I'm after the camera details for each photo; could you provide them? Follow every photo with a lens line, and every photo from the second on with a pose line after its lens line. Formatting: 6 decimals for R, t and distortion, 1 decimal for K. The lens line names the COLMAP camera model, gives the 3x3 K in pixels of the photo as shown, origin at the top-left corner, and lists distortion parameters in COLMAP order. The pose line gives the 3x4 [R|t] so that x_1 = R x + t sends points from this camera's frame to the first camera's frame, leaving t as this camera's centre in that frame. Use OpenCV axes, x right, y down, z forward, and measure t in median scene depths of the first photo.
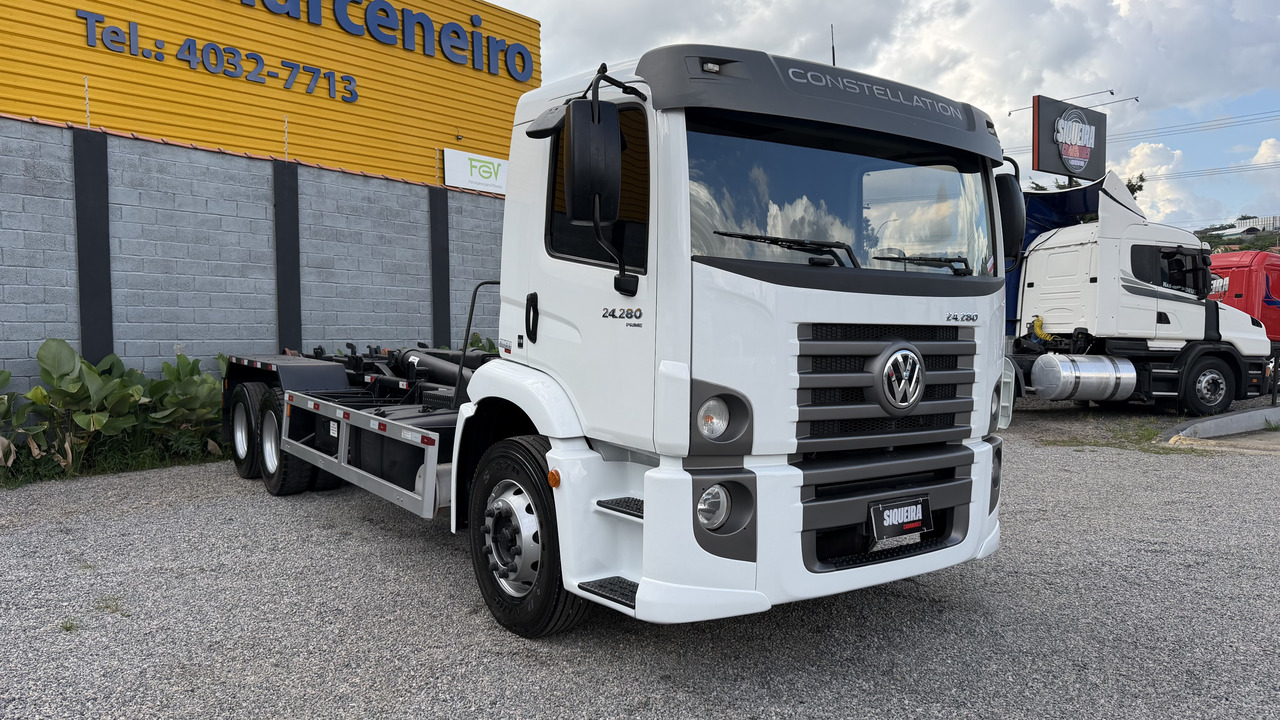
lens RADIAL K [[914.7, 0, 640.0], [0, 914.7, 360.0], [0, 0, 1]] dist [0.001727, 0.000771]
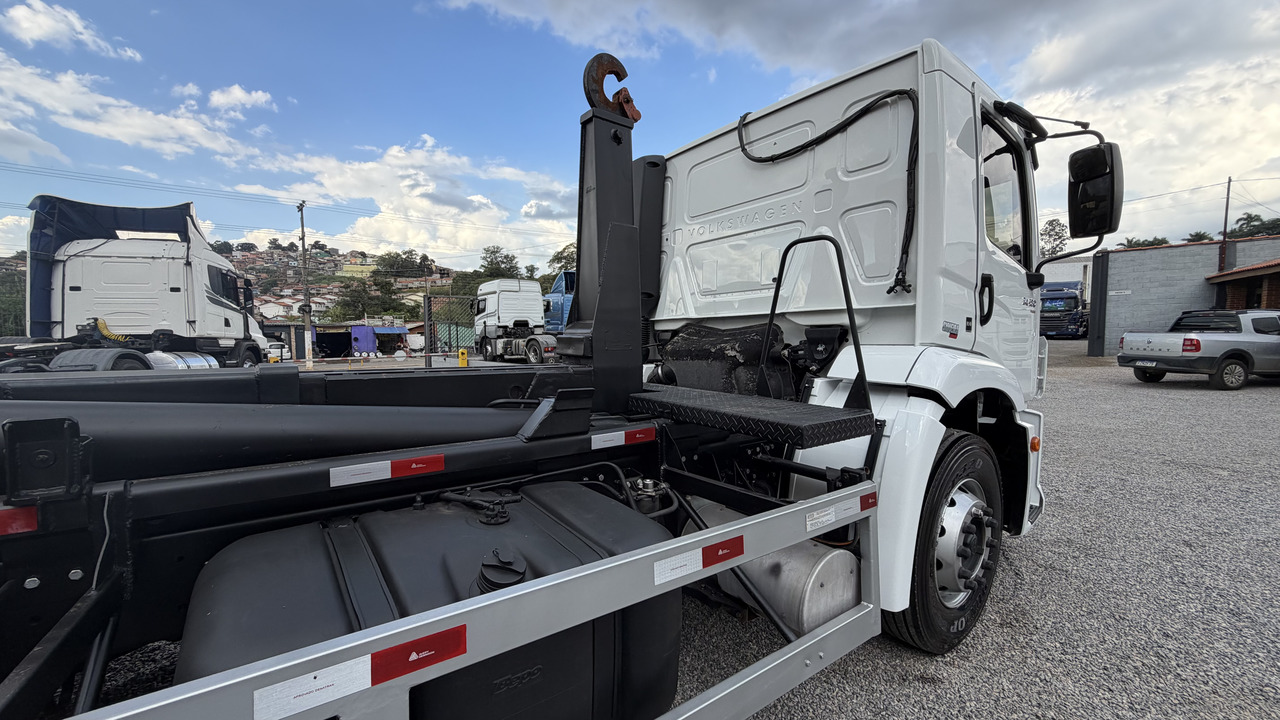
lens RADIAL K [[511.2, 0, 640.0], [0, 511.2, 360.0], [0, 0, 1]] dist [0.000383, 0.000252]
pose [[-0.020108, -0.052472, 0.998420, -0.194336], [0.038570, 0.997838, 0.053218, -0.007471], [-0.999054, 0.039579, -0.018041, 0.408088]]
